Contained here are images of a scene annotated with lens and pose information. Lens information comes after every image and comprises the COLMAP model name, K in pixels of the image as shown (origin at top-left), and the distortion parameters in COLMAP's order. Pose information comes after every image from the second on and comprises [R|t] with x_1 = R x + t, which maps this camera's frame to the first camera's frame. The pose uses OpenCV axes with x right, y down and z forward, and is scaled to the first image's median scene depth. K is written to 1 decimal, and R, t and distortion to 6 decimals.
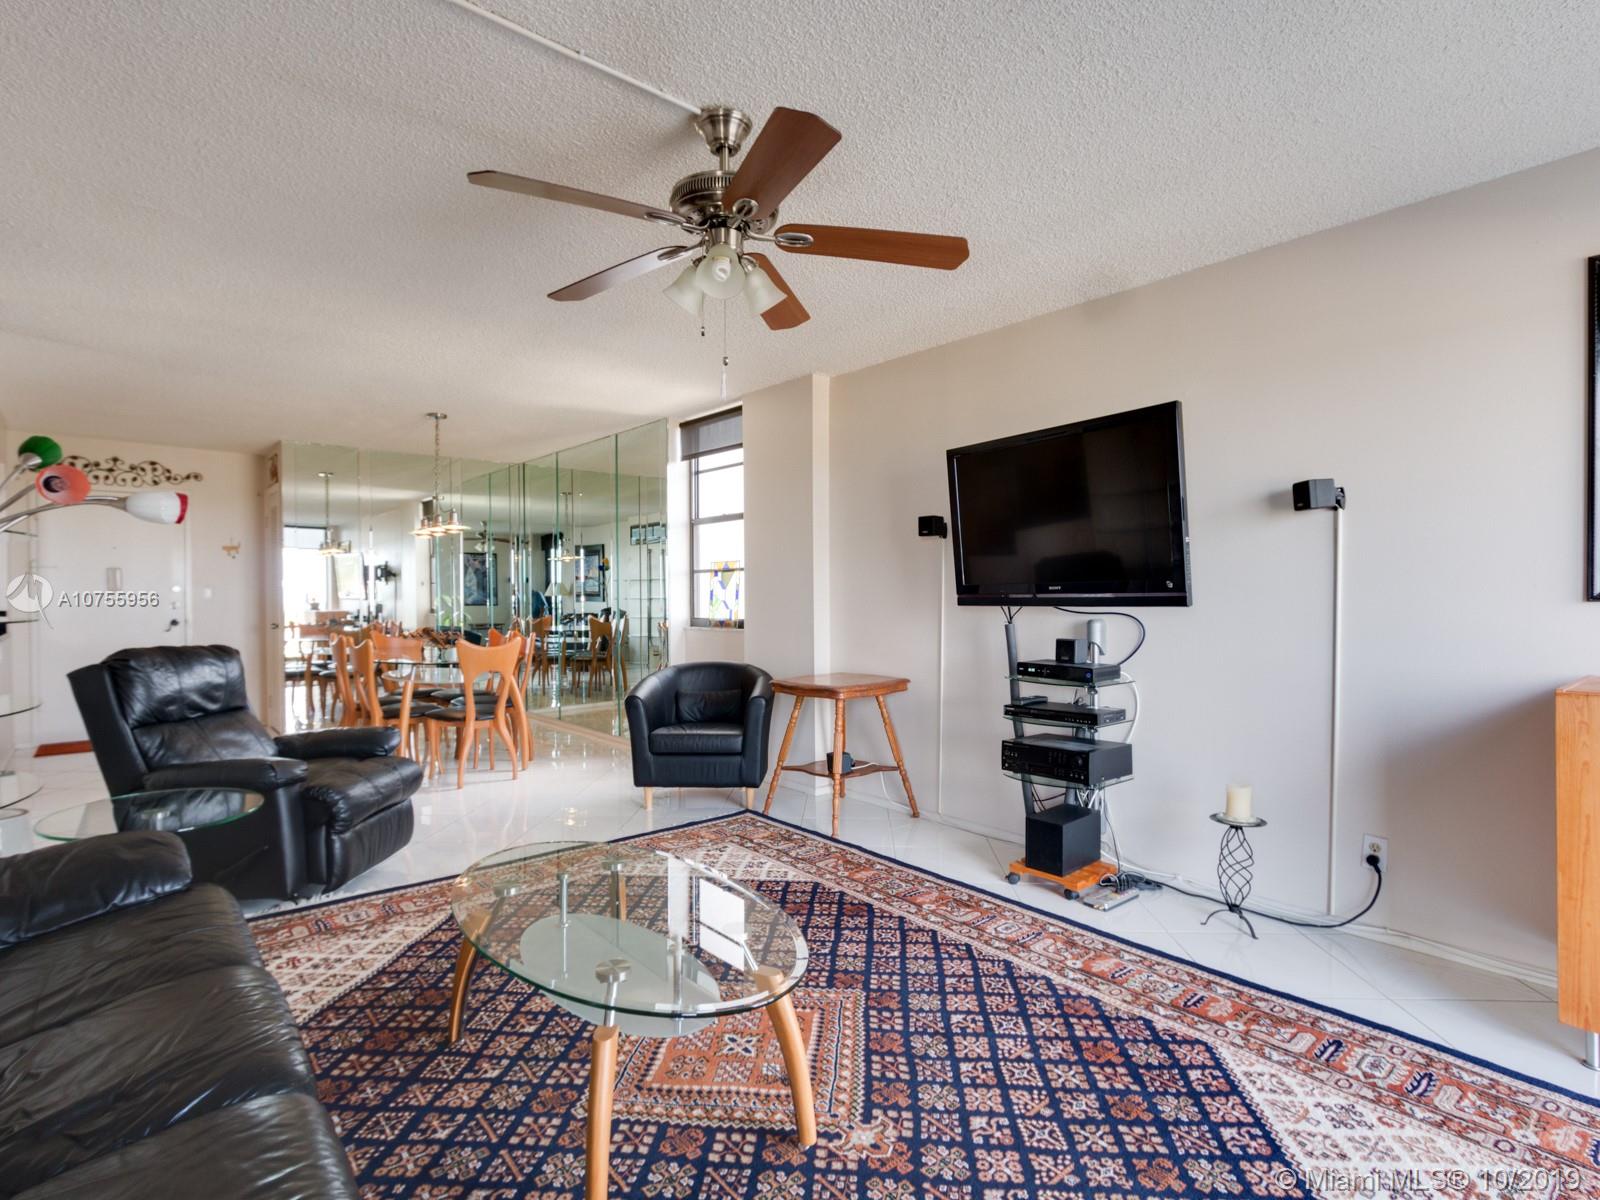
lens RADIAL K [[814.1, 0, 807.7], [0, 814.1, 602.3], [0, 0, 1]] dist [0.007559, -0.002753]
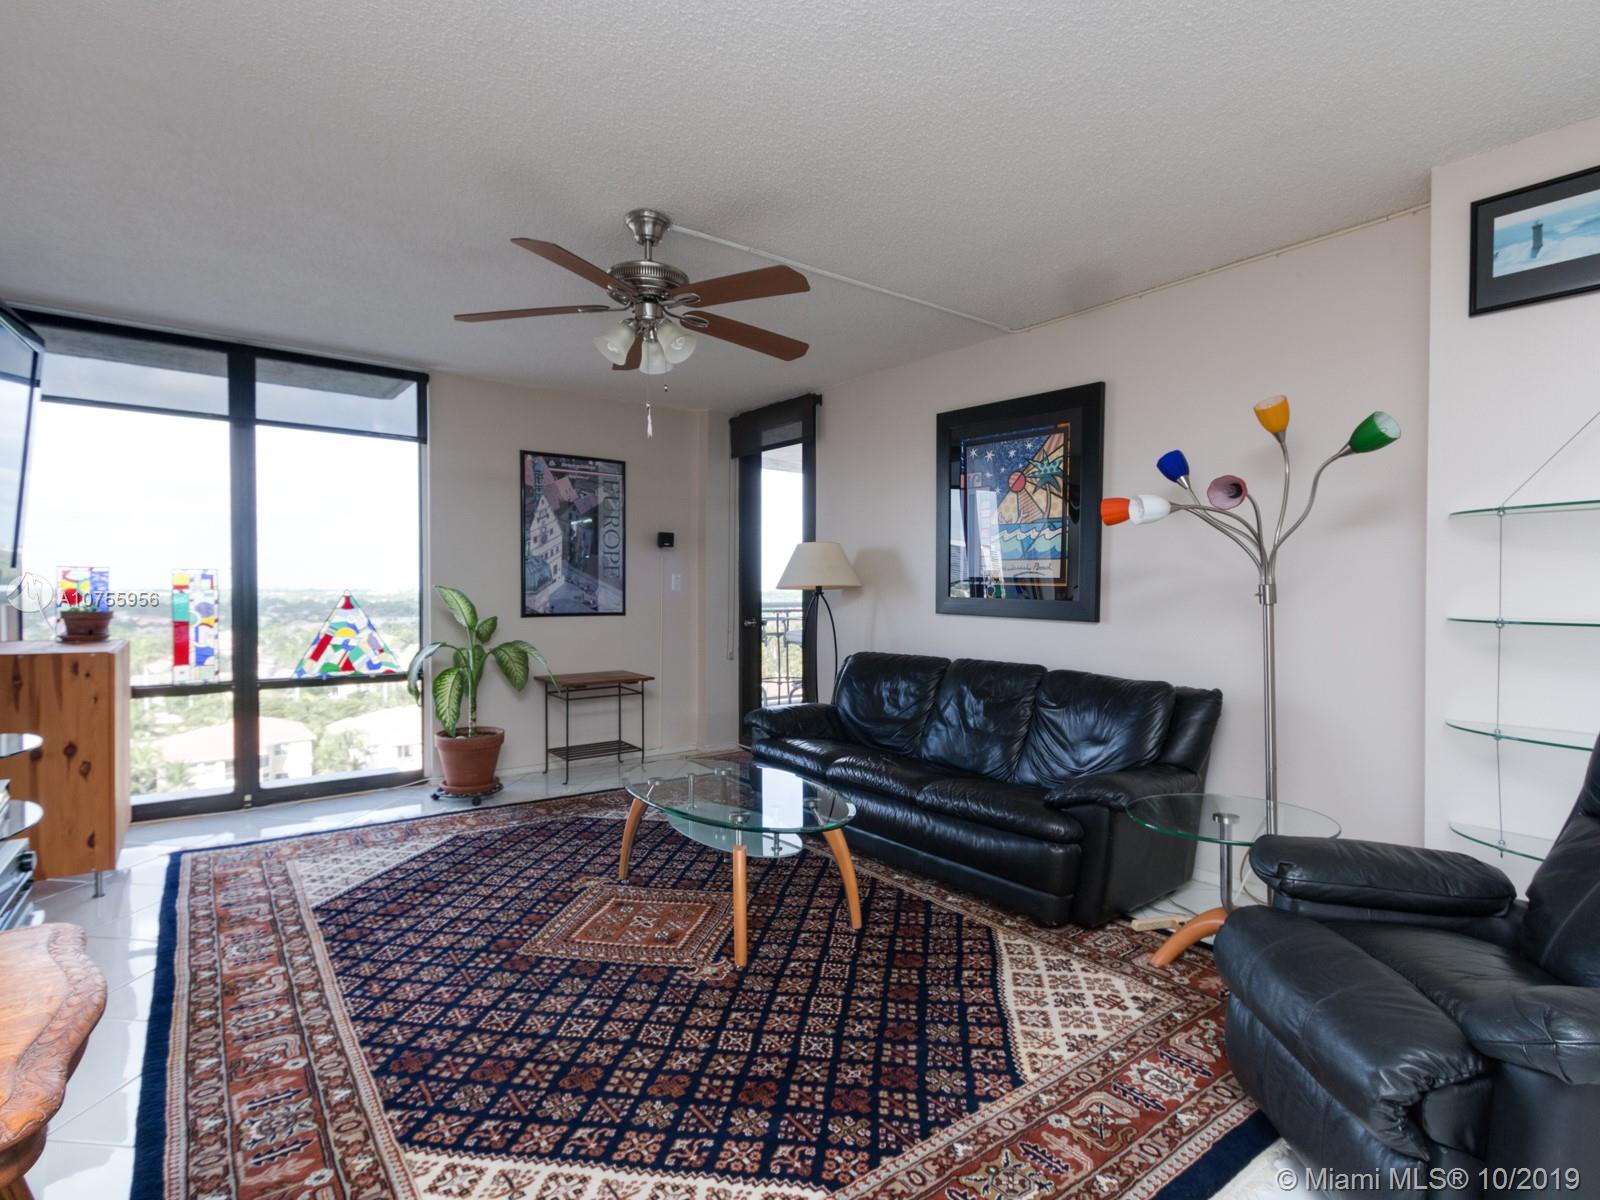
lens RADIAL K [[814.1, 0, 800.5], [0, 814.1, 604.2], [0, 0, 1]] dist [0.007559, -0.002753]
pose [[-0.998359, -0.001304, 0.057248, -0.308037], [0.000349, 0.999584, 0.028848, -0.015749], [-0.057262, 0.028821, -0.997943, 1.699822]]
